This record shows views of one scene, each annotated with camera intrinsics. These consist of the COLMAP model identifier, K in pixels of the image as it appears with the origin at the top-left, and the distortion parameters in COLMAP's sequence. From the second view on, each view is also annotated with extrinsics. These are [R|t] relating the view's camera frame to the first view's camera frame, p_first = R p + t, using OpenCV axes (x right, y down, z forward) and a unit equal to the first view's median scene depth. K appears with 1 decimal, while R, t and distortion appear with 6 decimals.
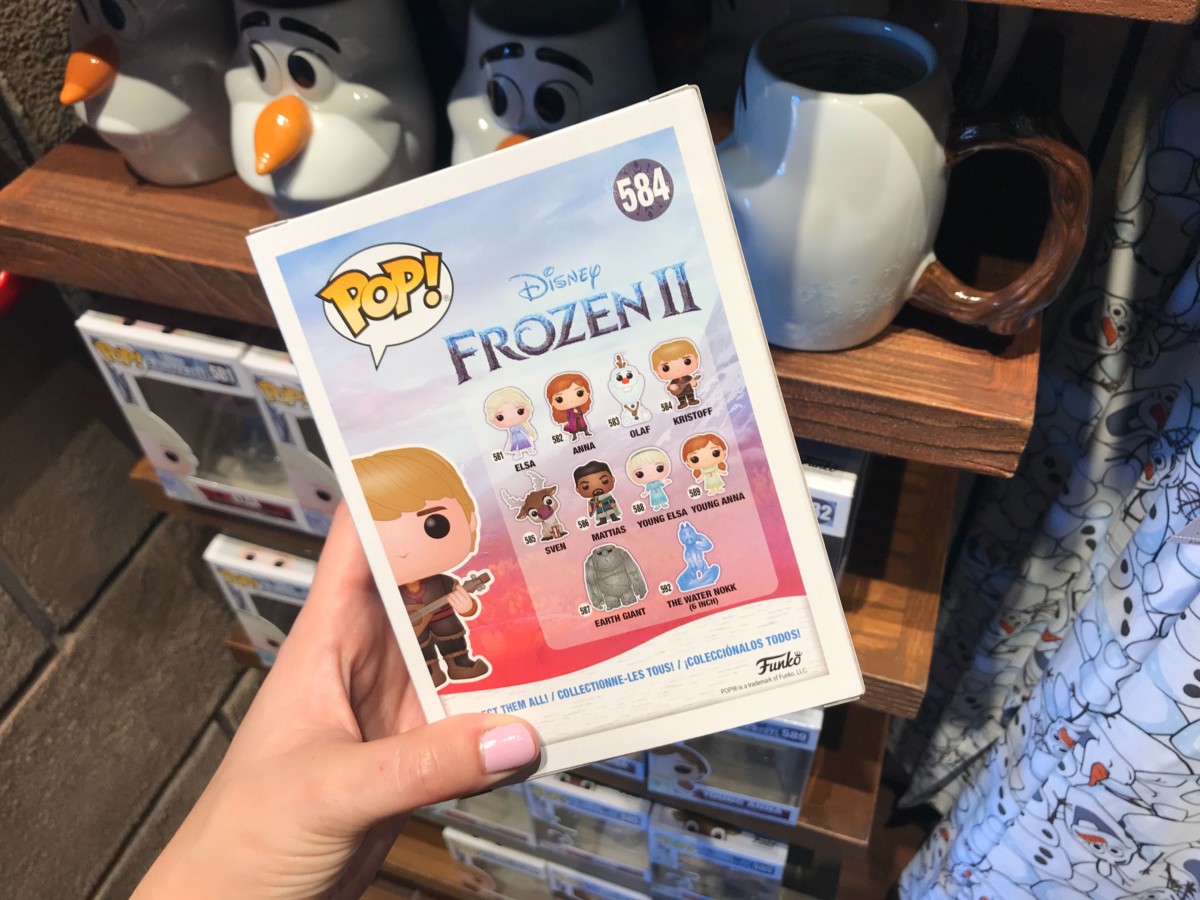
lens RADIAL K [[1010.5, 0, 600.7], [0, 1010.5, 445.5], [0, 0, 1]] dist [-0.004710, 0.005847]
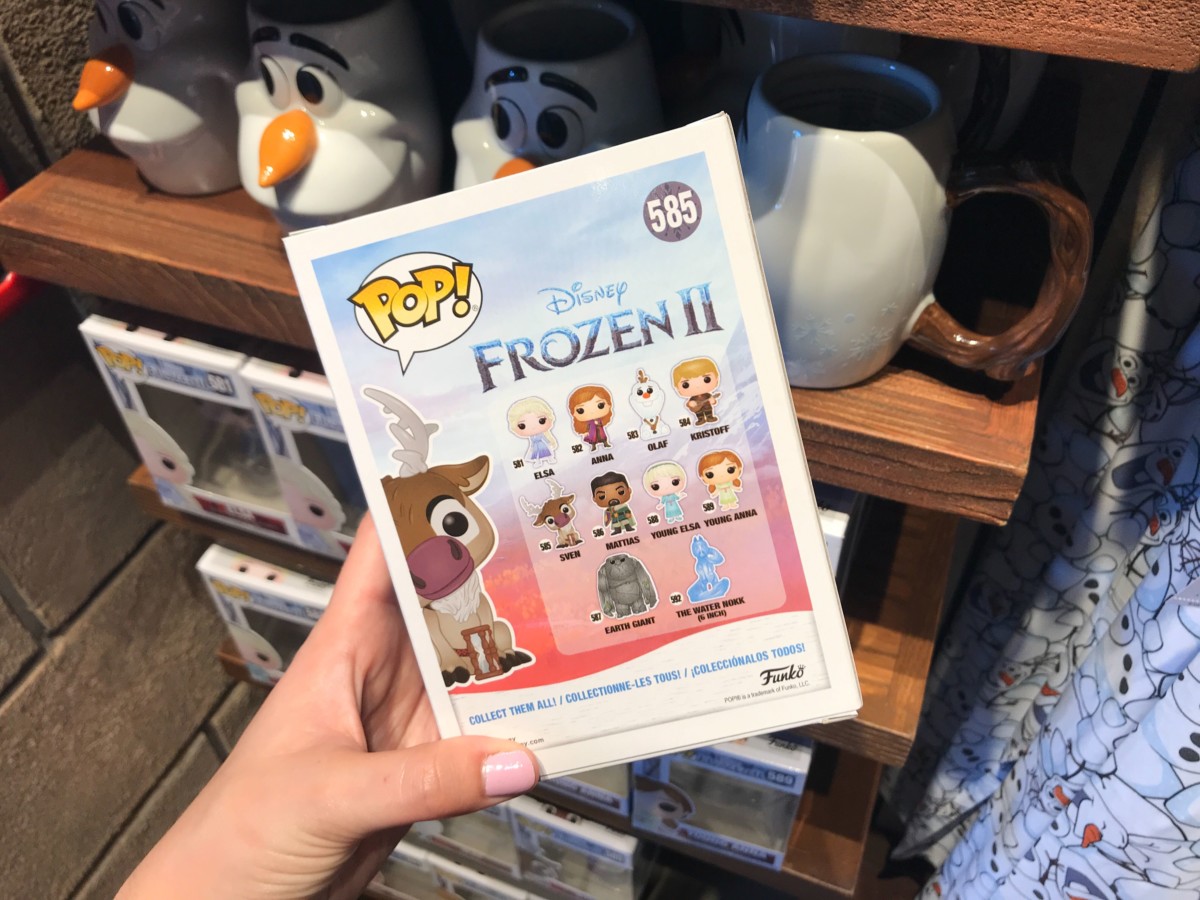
lens RADIAL K [[1012.3, 0, 599.8], [0, 1012.3, 446.3], [0, 0, 1]] dist [-0.009668, 0.017173]
pose [[0.998728, 0.047382, -0.017244, 0.018422], [-0.047845, 0.998476, -0.027510, 0.000423], [0.015915, 0.028300, 0.999473, 0.006008]]
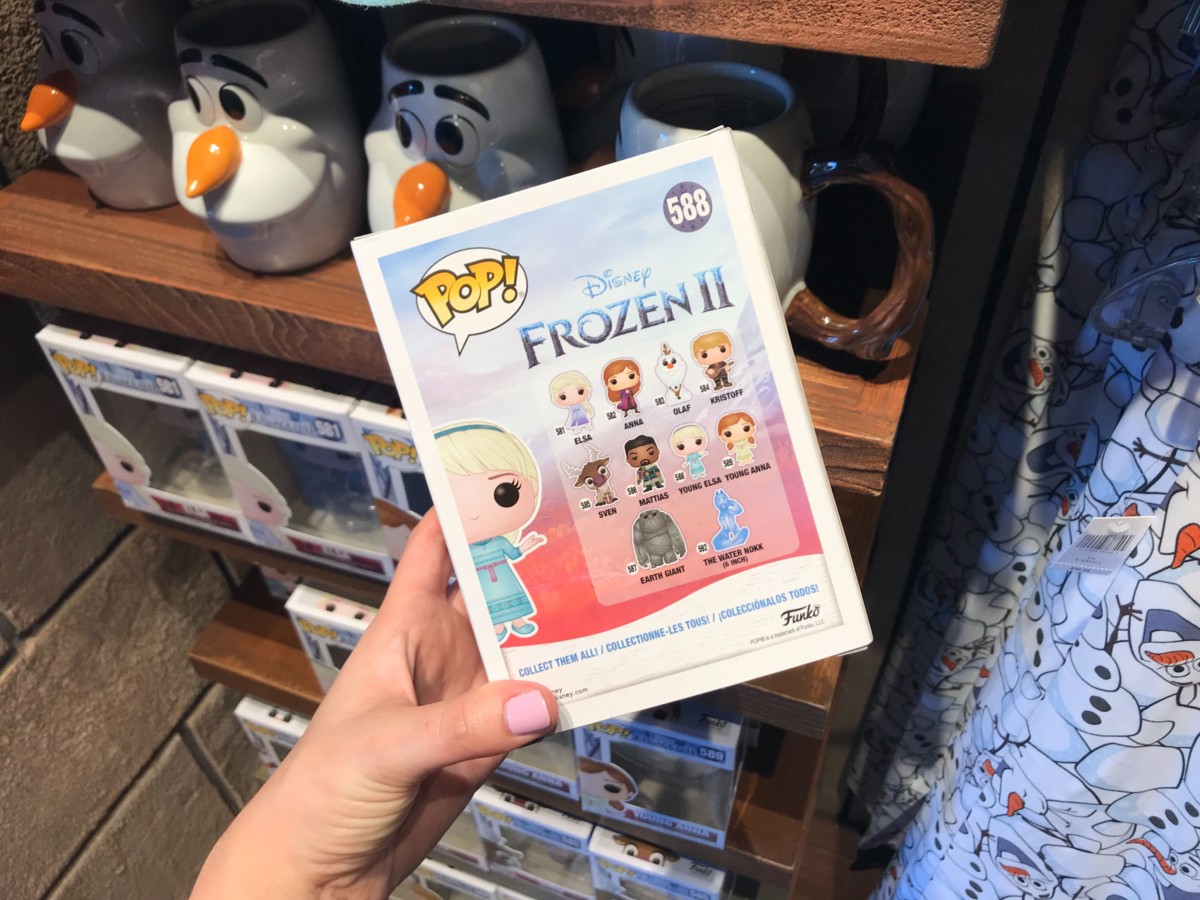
lens RADIAL K [[1008.8, 0, 598.5], [0, 1008.8, 444.8], [0, 0, 1]] dist [-0.004190, 0.007999]
pose [[0.999384, 0.026683, -0.022775, 0.092453], [-0.027737, 0.998497, -0.047260, 0.025160], [0.021480, 0.047863, 0.998623, -0.041294]]
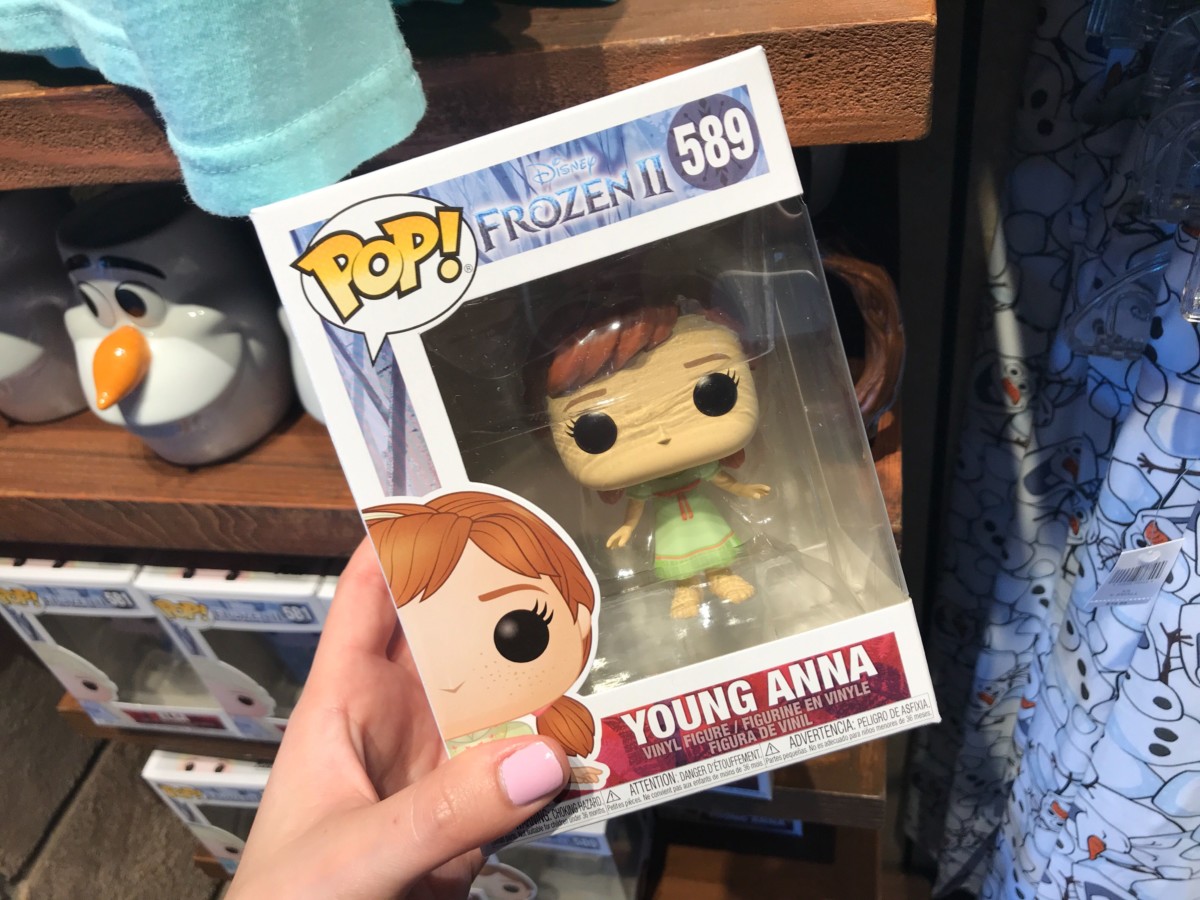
lens RADIAL K [[1015.0, 0, 601.4], [0, 1015.0, 443.4], [0, 0, 1]] dist [-0.044418, 0.090020]
pose [[0.984915, -0.172449, 0.014303, 0.090132], [0.172989, 0.979242, -0.105641, -0.030434], [0.004212, 0.106522, 0.994301, 0.007618]]
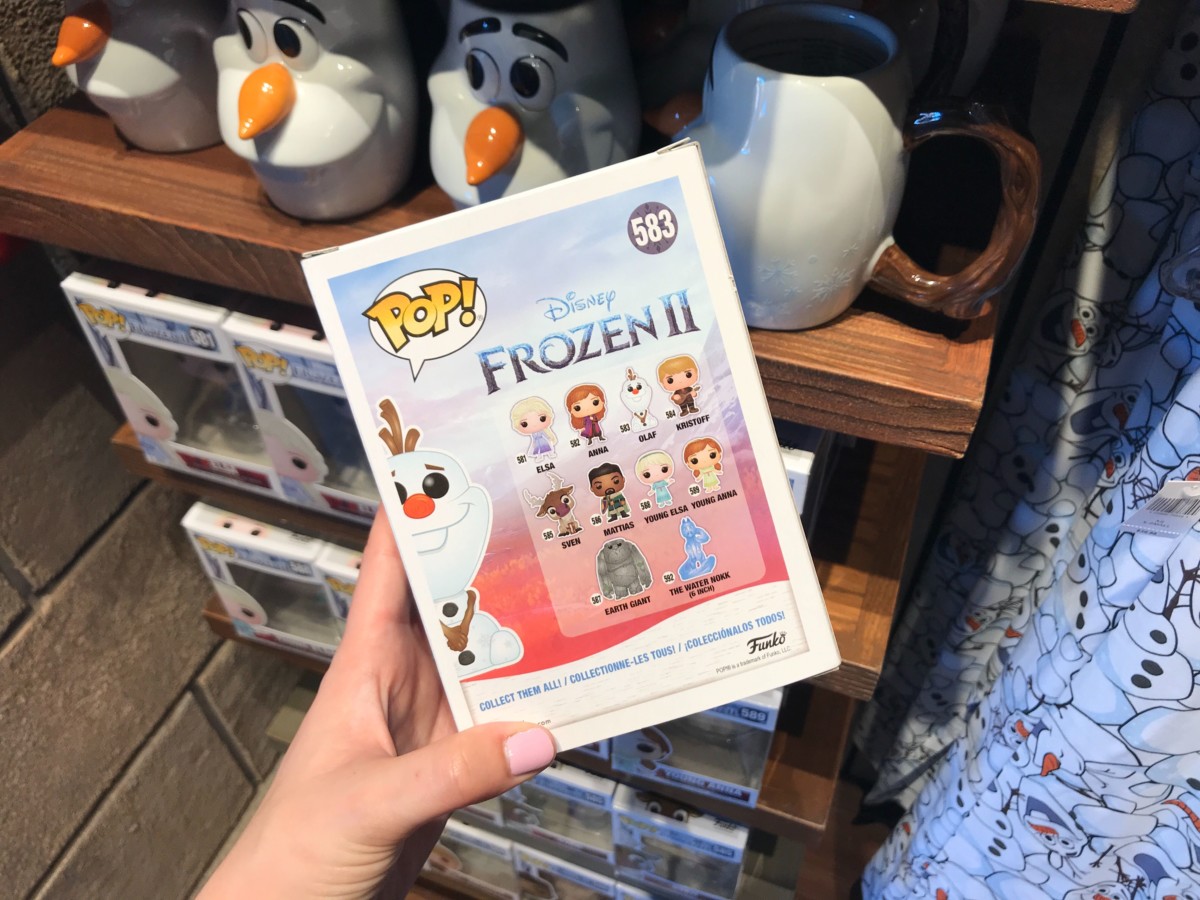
lens RADIAL K [[1009.9, 0, 599.8], [0, 1009.9, 446.8], [0, 0, 1]] dist [-0.003447, 0.005624]
pose [[0.999364, 0.035197, 0.005709, 0.021432], [-0.035187, 0.999379, -0.001719, 0.023466], [-0.005766, 0.001517, 0.999982, -0.019401]]
